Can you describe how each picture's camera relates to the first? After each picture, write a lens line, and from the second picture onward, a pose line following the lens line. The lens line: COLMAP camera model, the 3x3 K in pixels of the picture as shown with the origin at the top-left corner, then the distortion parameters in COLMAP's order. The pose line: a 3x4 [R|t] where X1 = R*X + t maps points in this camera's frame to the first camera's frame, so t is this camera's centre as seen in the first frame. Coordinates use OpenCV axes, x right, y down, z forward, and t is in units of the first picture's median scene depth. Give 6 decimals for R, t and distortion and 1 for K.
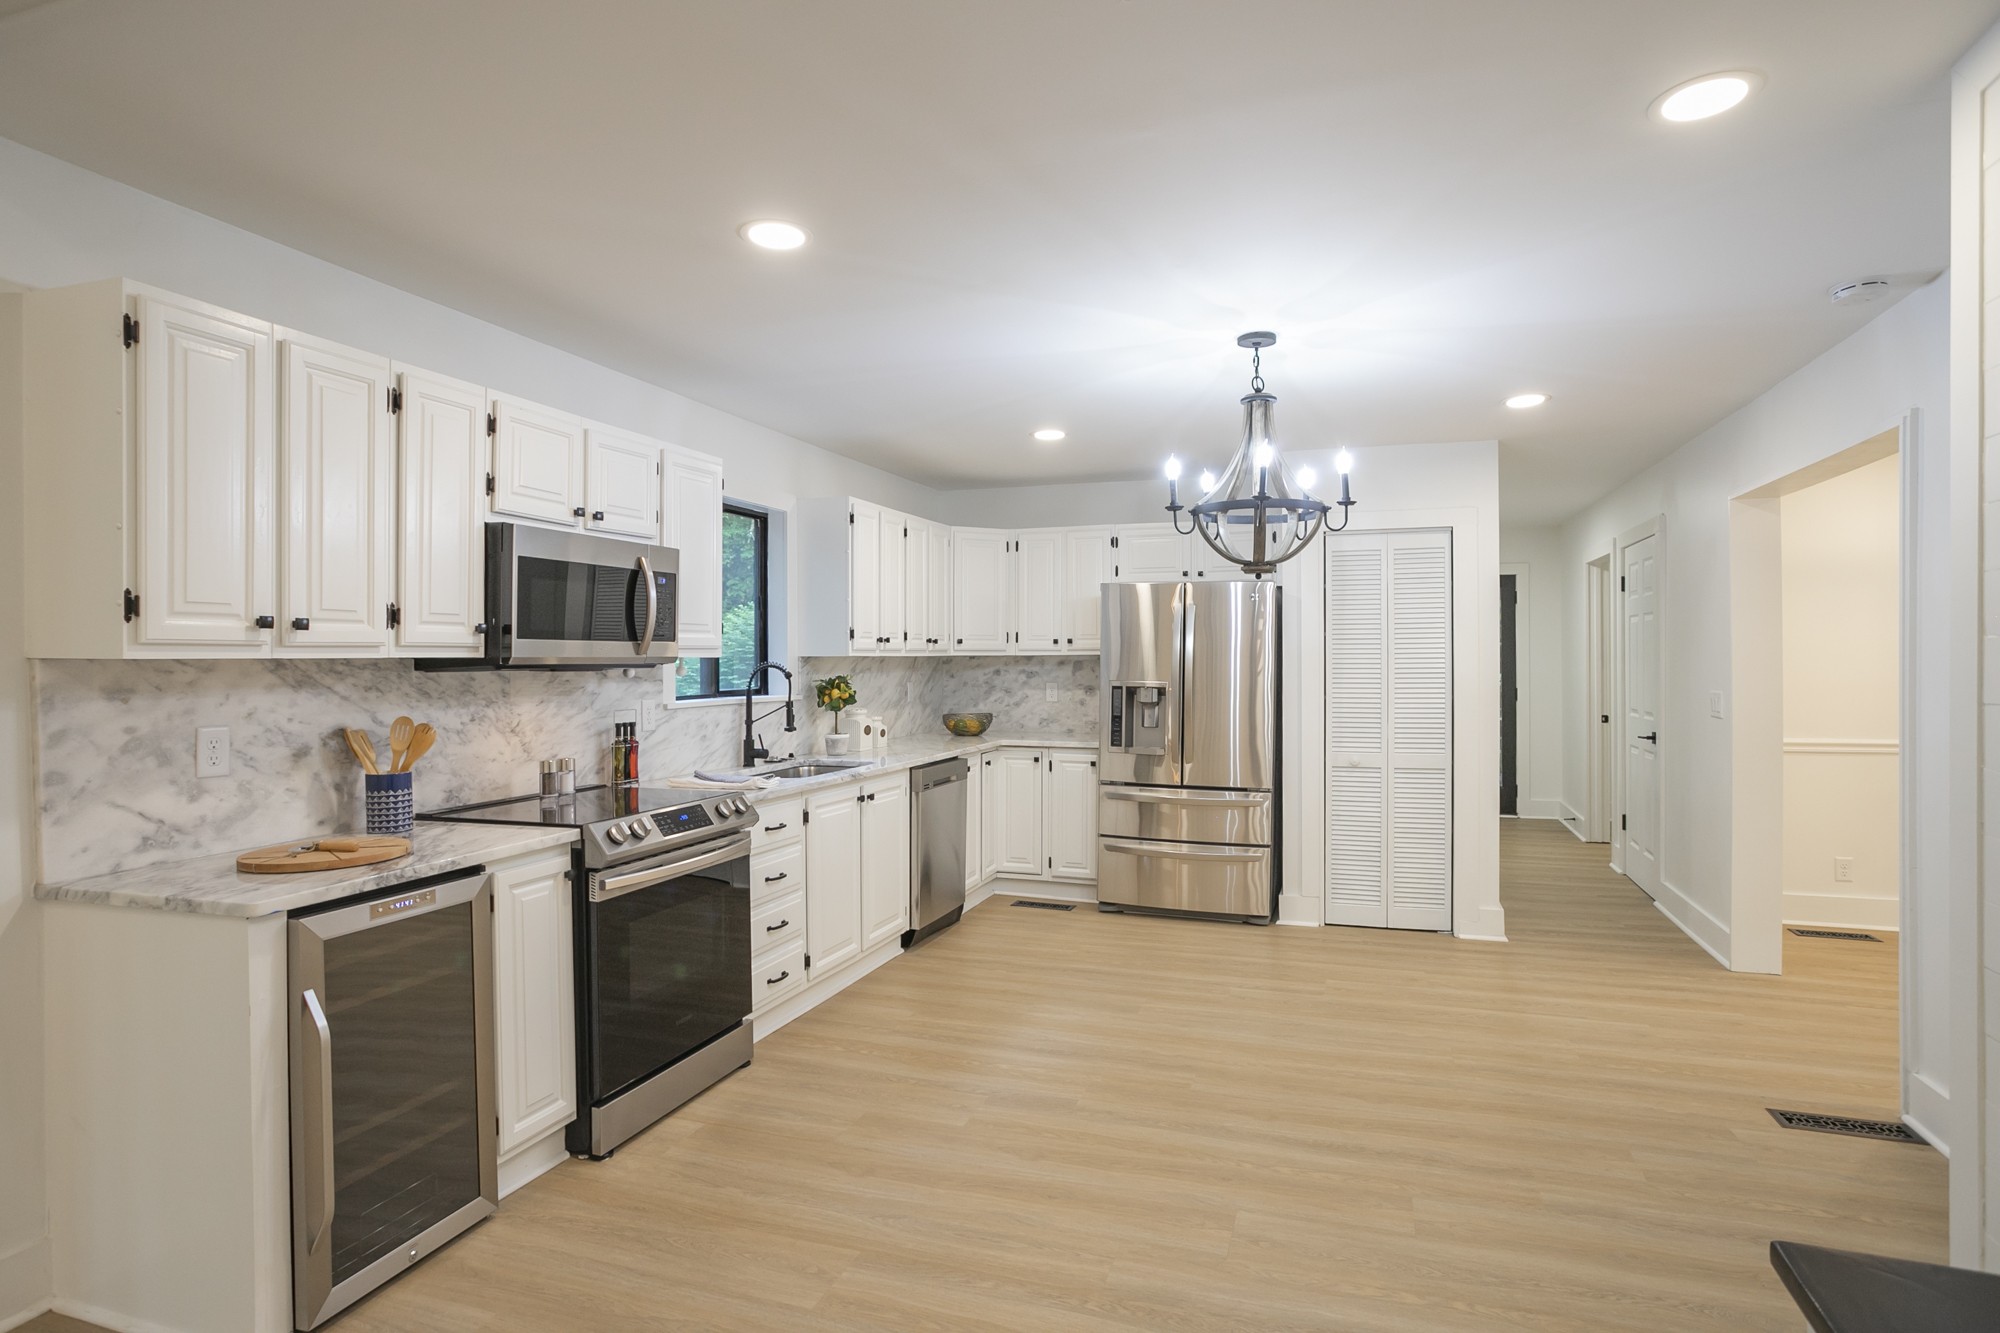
lens RADIAL K [[956.1, 0, 992.0], [0, 956.1, 678.2], [0, 0, 1]] dist [-0.039246, 0.019861]
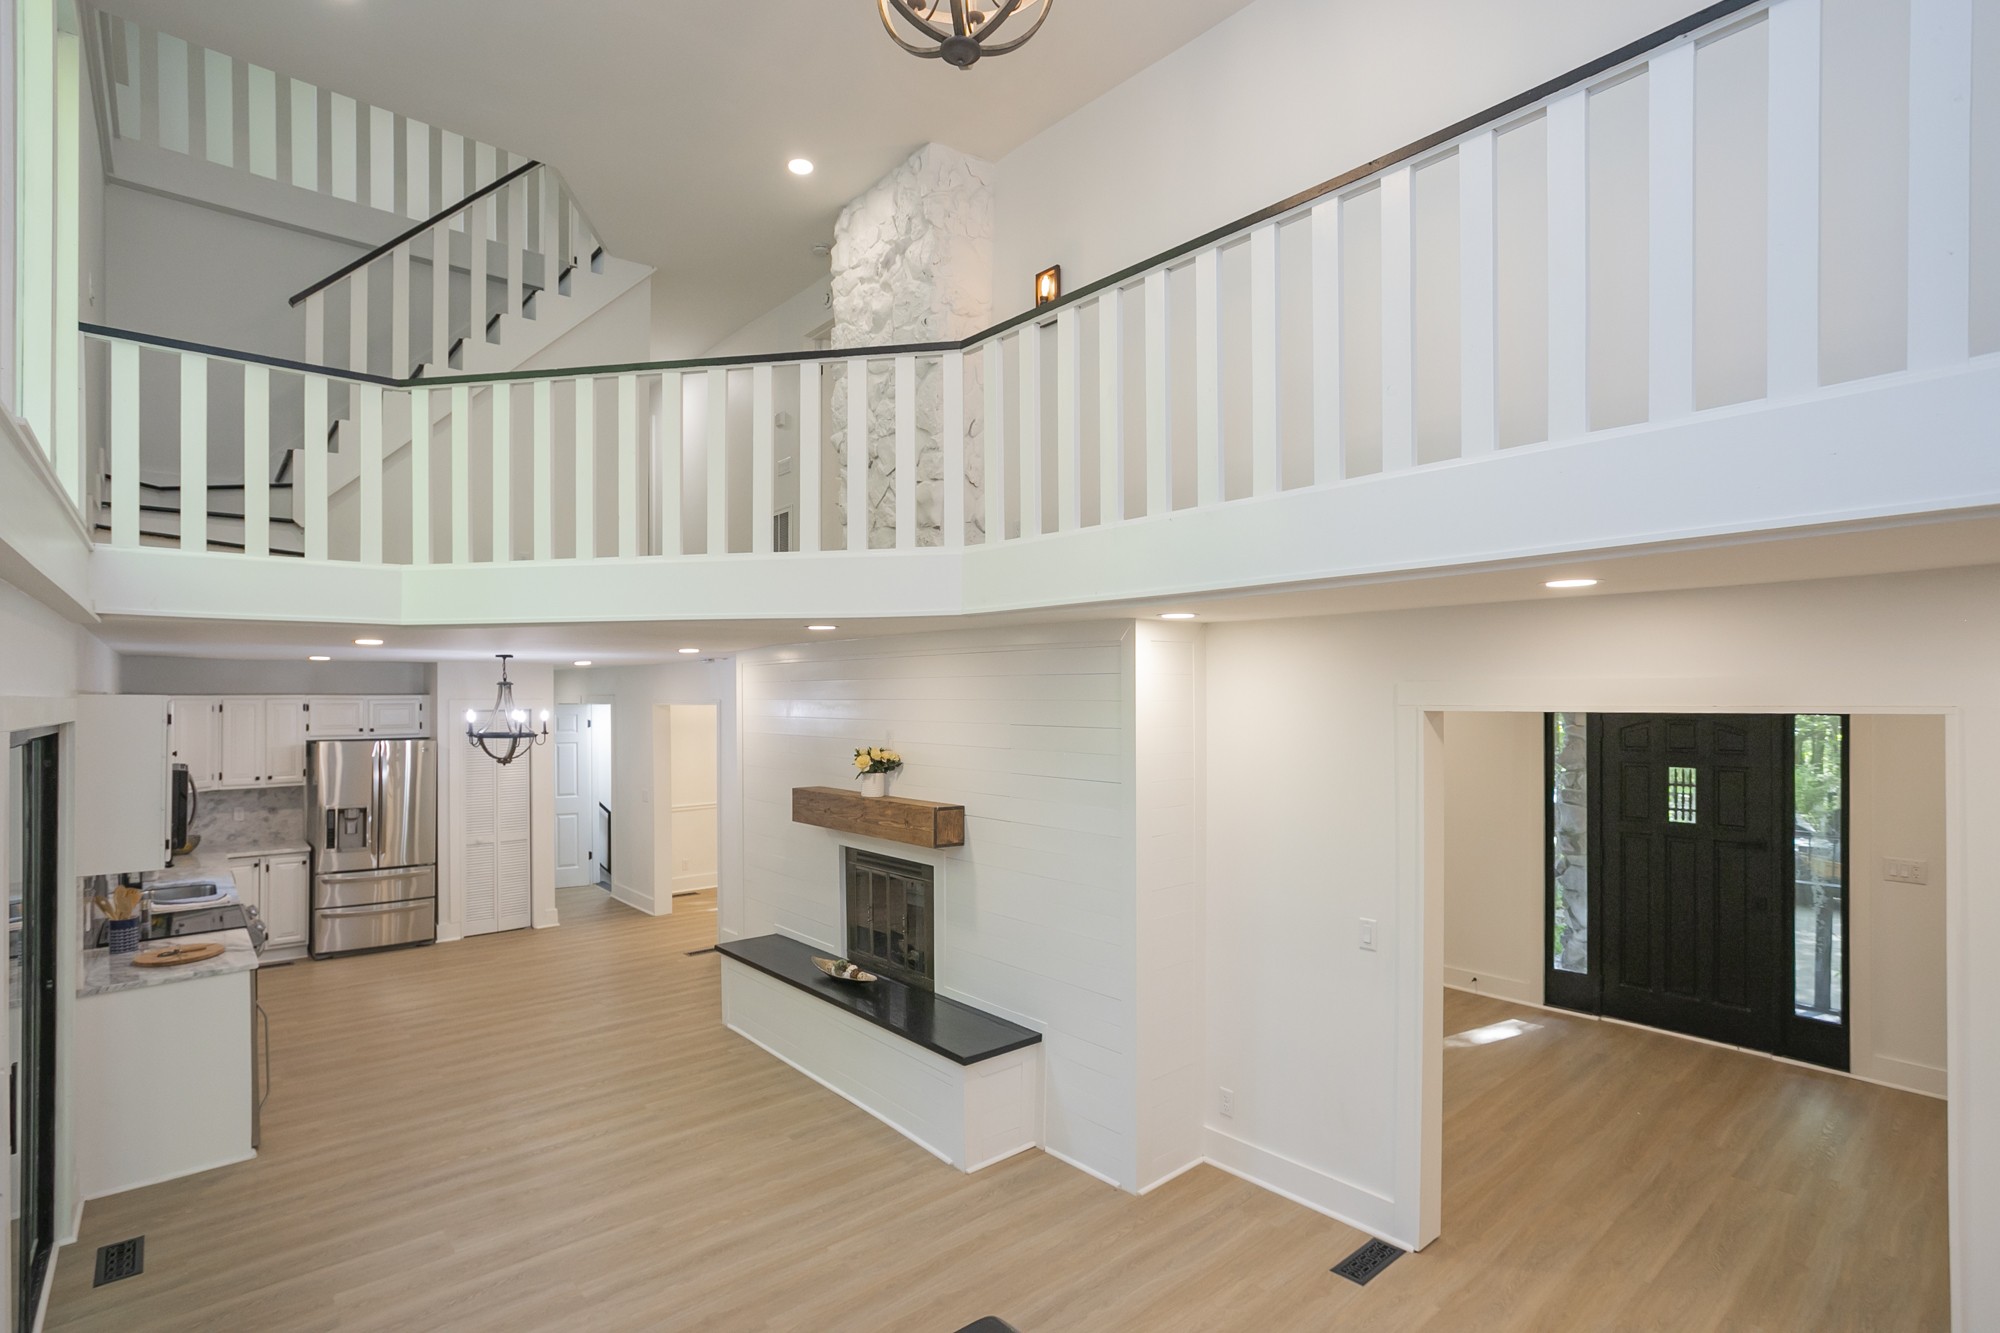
lens RADIAL K [[1062.1, 0, 999.2], [0, 1062.1, 681.9], [0, 0, 1]] dist [-0.001405, 0.001994]
pose [[0.469974, 0.012388, 0.882593, -1.062401], [0.004817, 0.999851, -0.016599, -0.198425], [-0.882667, 0.012052, 0.469844, -0.912808]]
